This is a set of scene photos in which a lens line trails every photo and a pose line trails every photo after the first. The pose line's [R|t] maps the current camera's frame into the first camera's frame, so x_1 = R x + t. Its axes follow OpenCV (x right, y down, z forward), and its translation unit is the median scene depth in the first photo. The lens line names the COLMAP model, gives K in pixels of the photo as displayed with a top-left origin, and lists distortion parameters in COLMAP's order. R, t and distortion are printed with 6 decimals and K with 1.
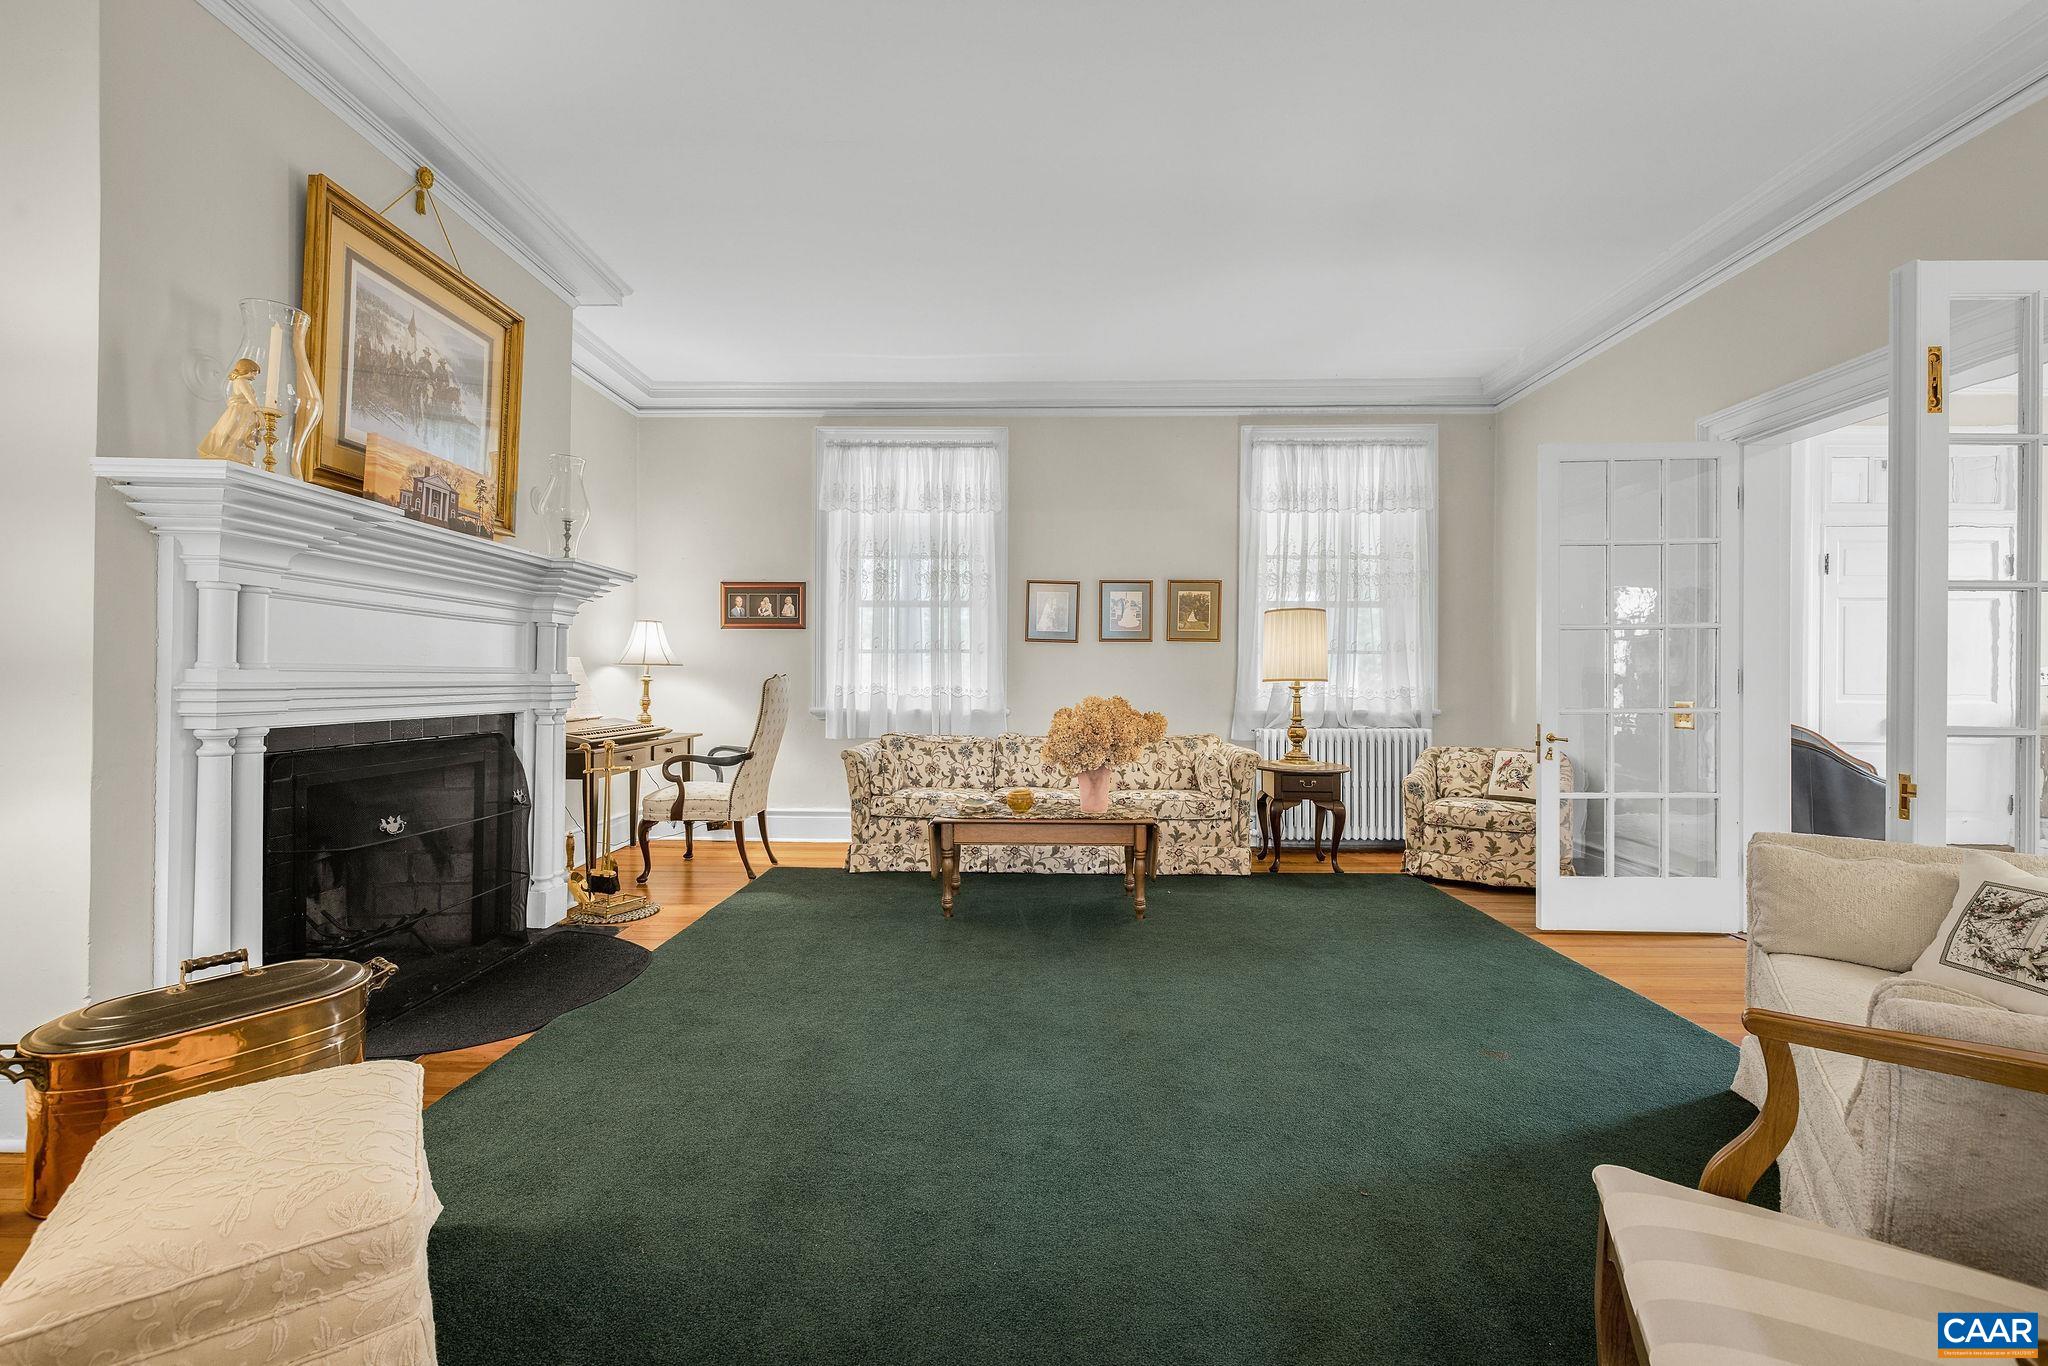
lens RADIAL K [[868.7, 0, 1005.2], [0, 868.7, 674.3], [0, 0, 1]] dist [-0.002510, -0.000756]
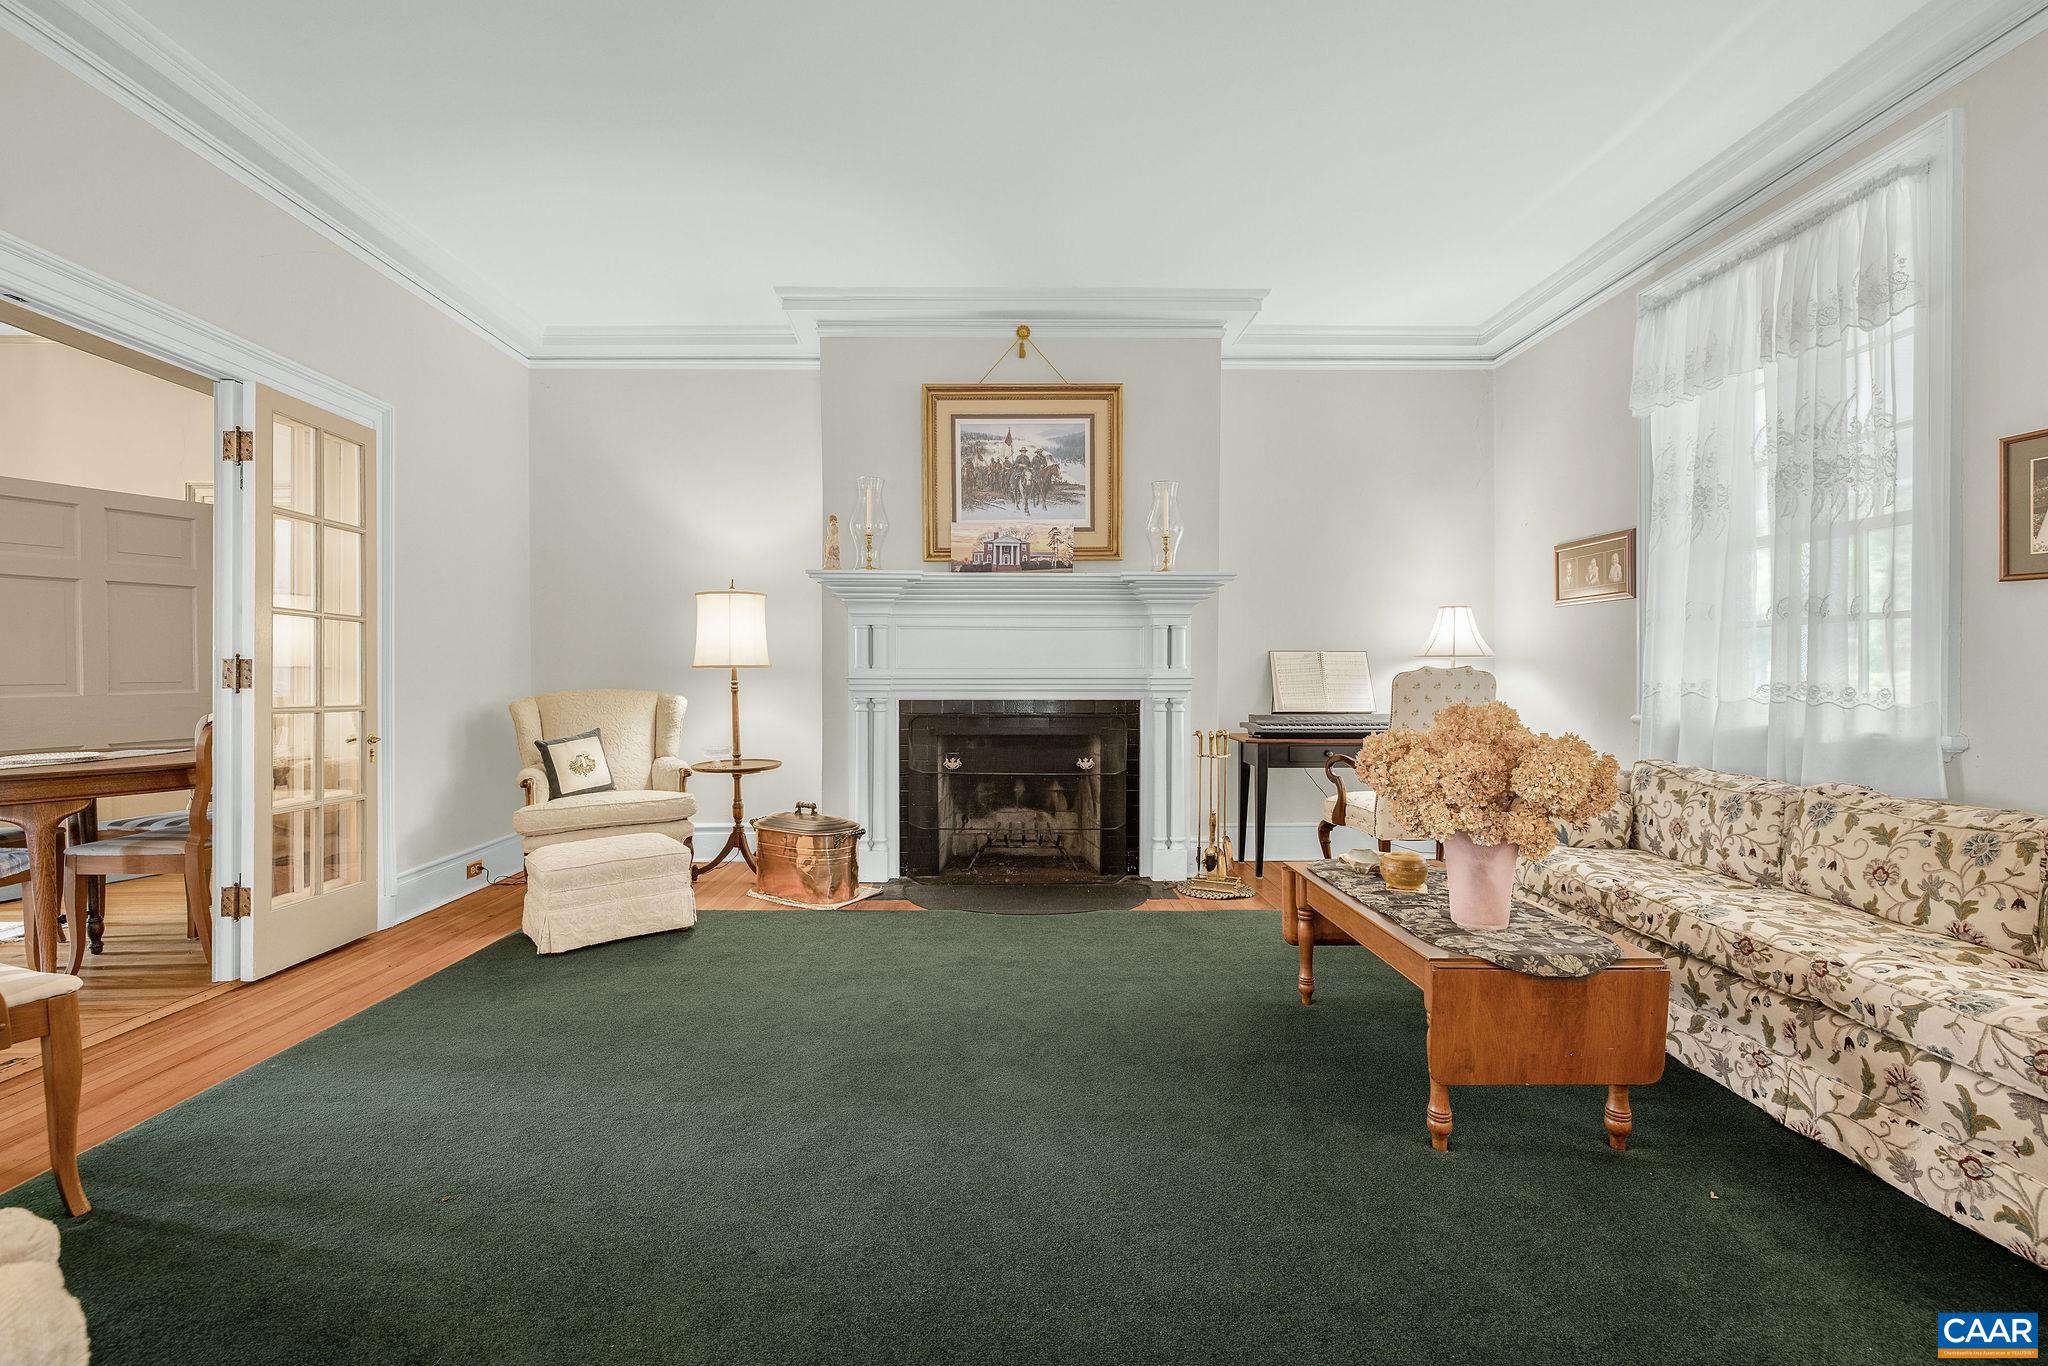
lens RADIAL K [[868.7, 0, 1006.4], [0, 868.7, 679.6], [0, 0, 1]] dist [-0.002510, -0.000756]
pose [[0.036544, 0.004640, -0.999321, 0.529865], [0.006629, 0.999966, 0.004885, 0.005837], [0.999310, -0.006803, 0.036512, 0.603397]]
